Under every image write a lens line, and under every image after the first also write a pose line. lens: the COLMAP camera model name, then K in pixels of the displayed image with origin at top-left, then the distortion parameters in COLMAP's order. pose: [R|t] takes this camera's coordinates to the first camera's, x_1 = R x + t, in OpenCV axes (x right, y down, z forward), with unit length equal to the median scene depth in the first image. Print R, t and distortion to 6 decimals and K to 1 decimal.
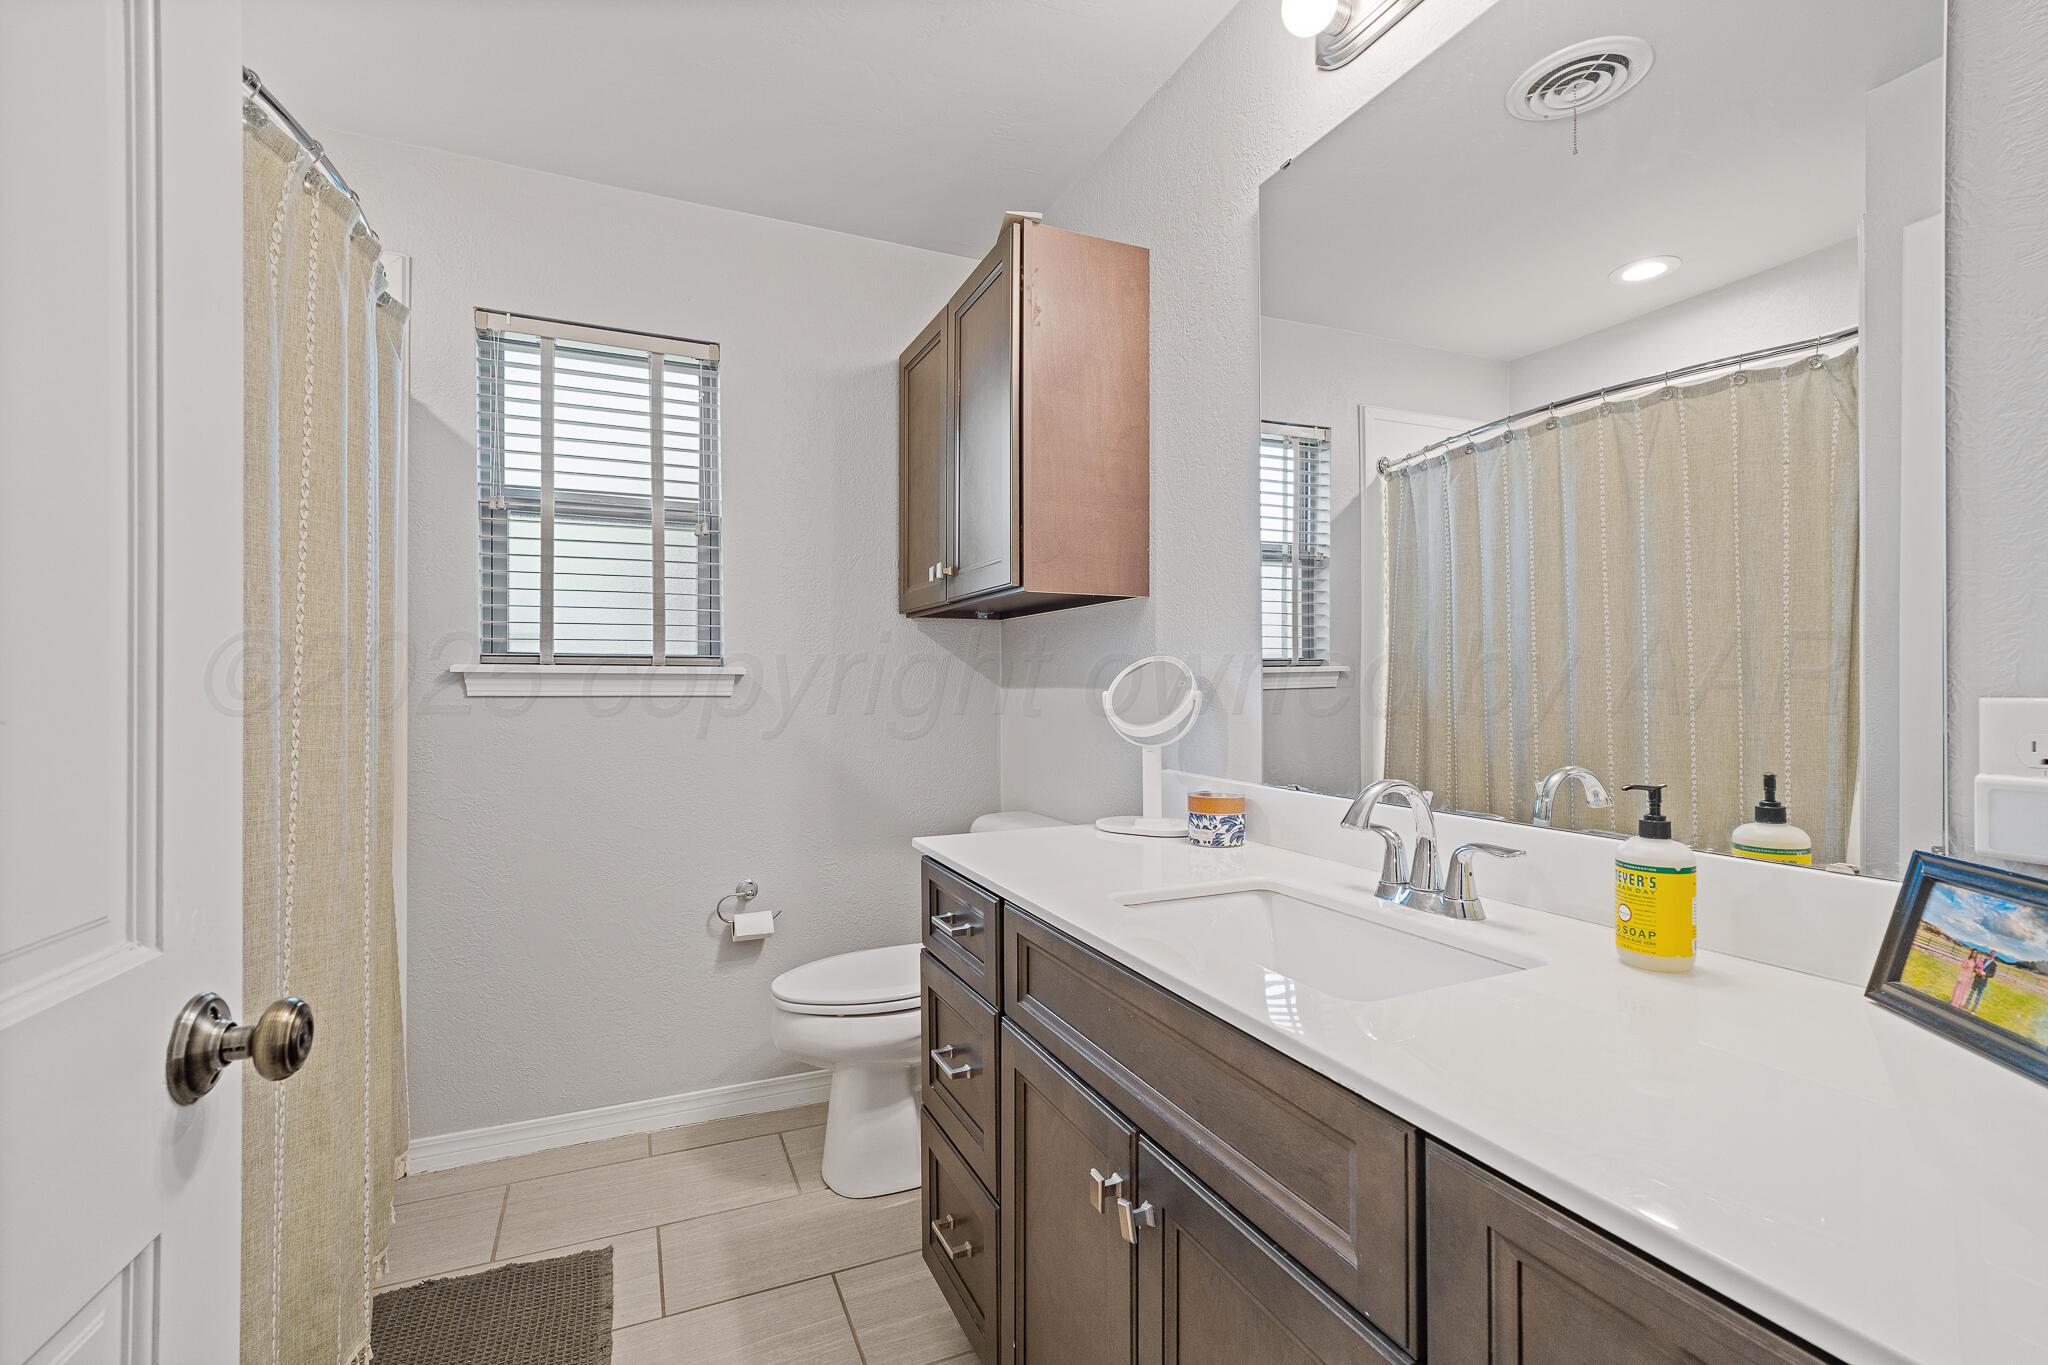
lens RADIAL K [[931.5, 0, 1024.0], [0, 931.5, 682.5], [0, 0, 1]] dist [-0.057706, -0.000044]
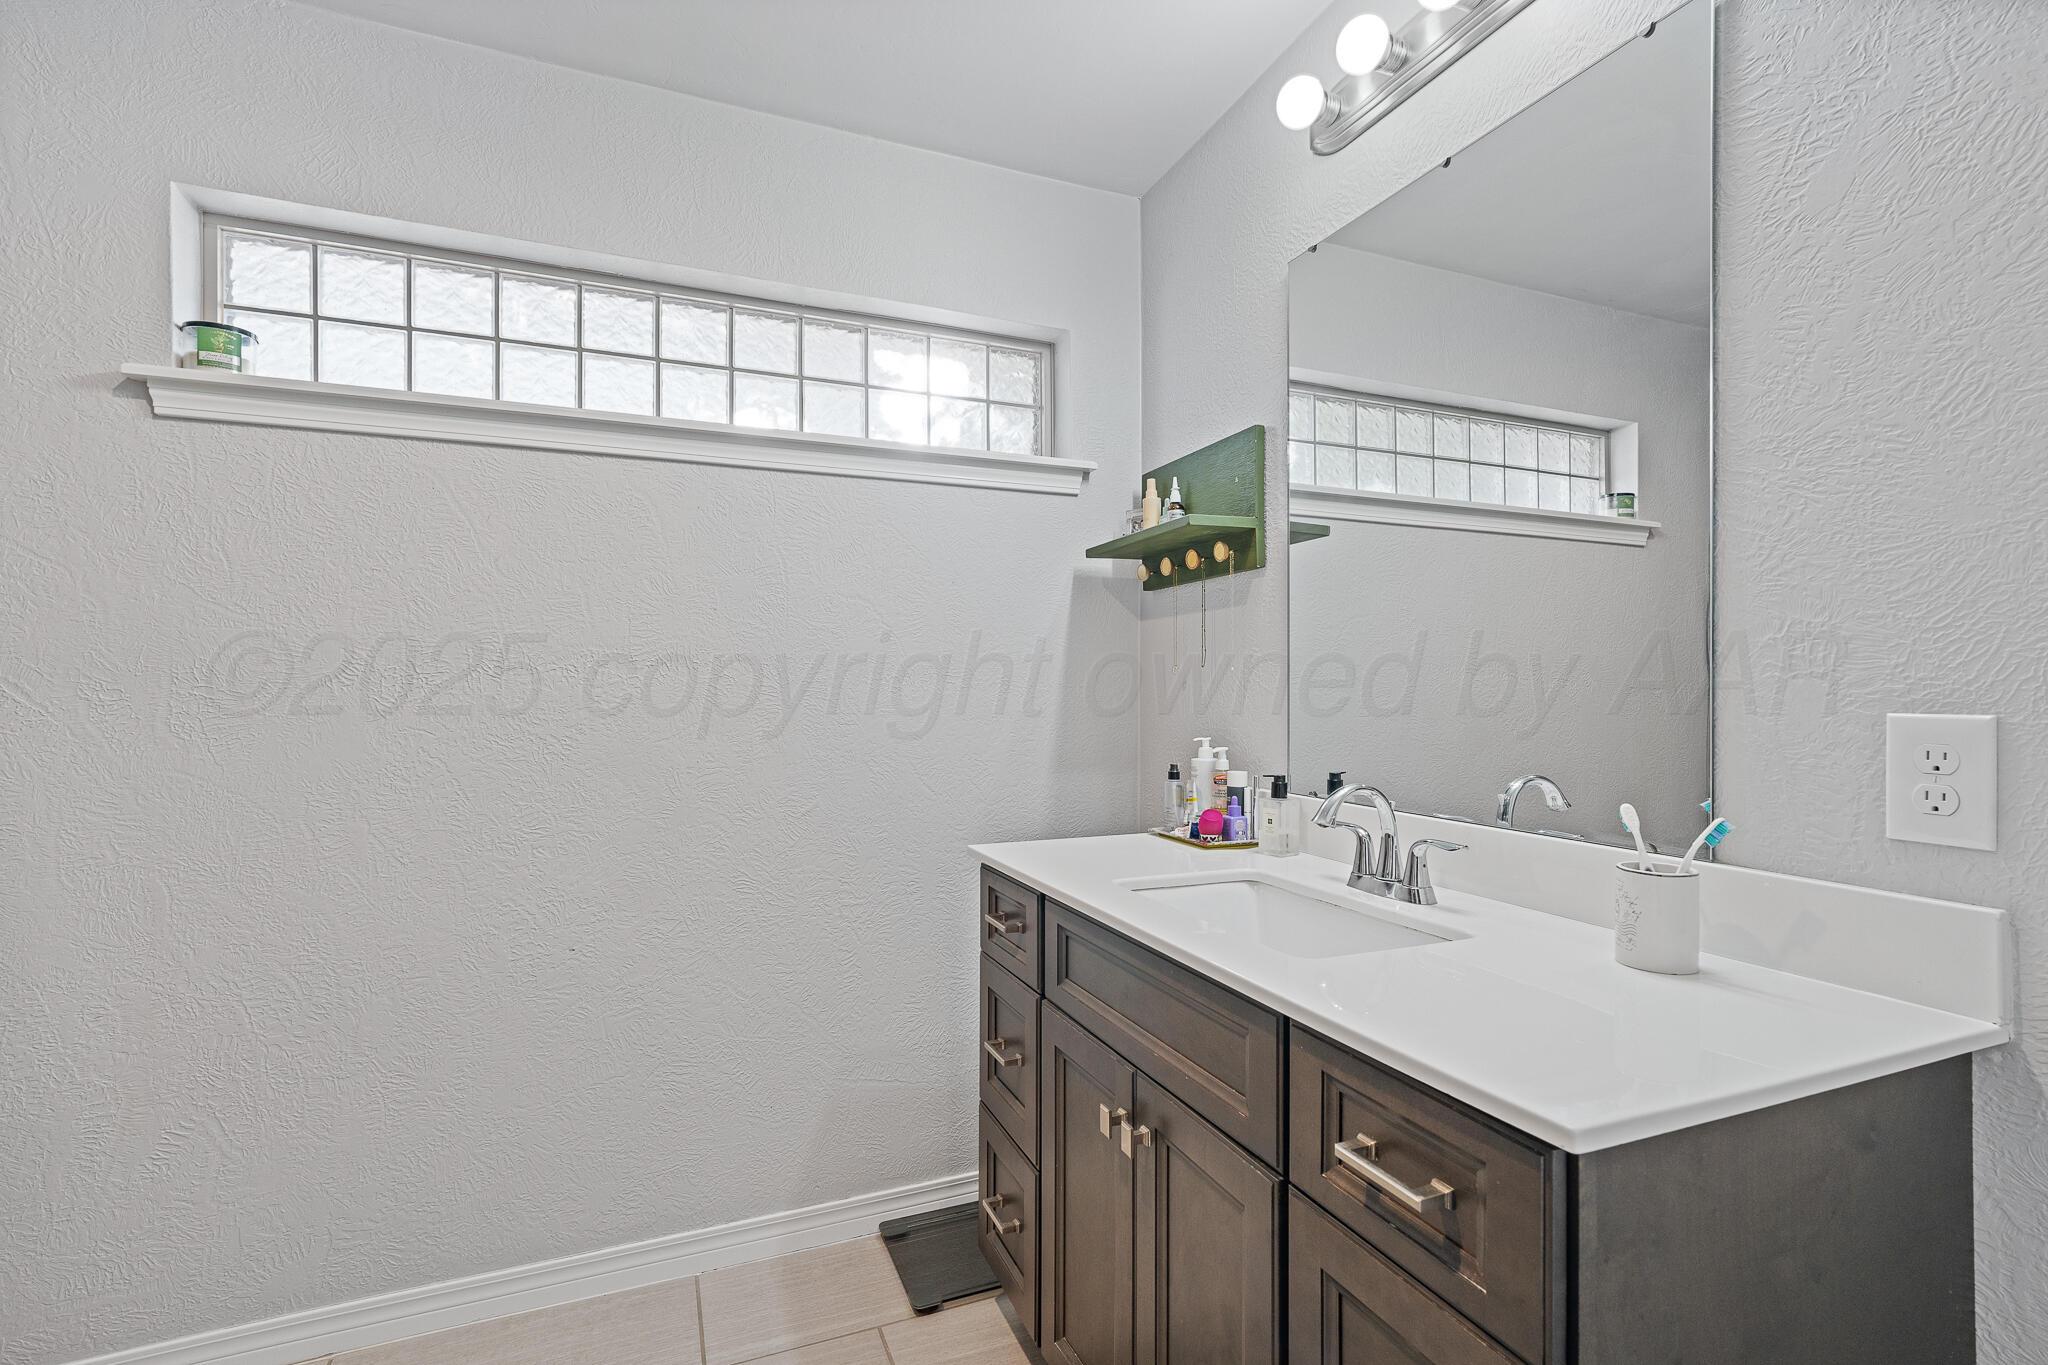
lens RADIAL K [[940.0, 0, 1024.0], [0, 940.0, 682.5], [0, 0, 1]] dist [0.001658, 0.000005]
pose [[0.997869, -0.005681, -0.065002, 0.046681], [0.005235, 0.999962, -0.007039, -0.019026], [0.065039, 0.006684, 0.997860, -0.225517]]
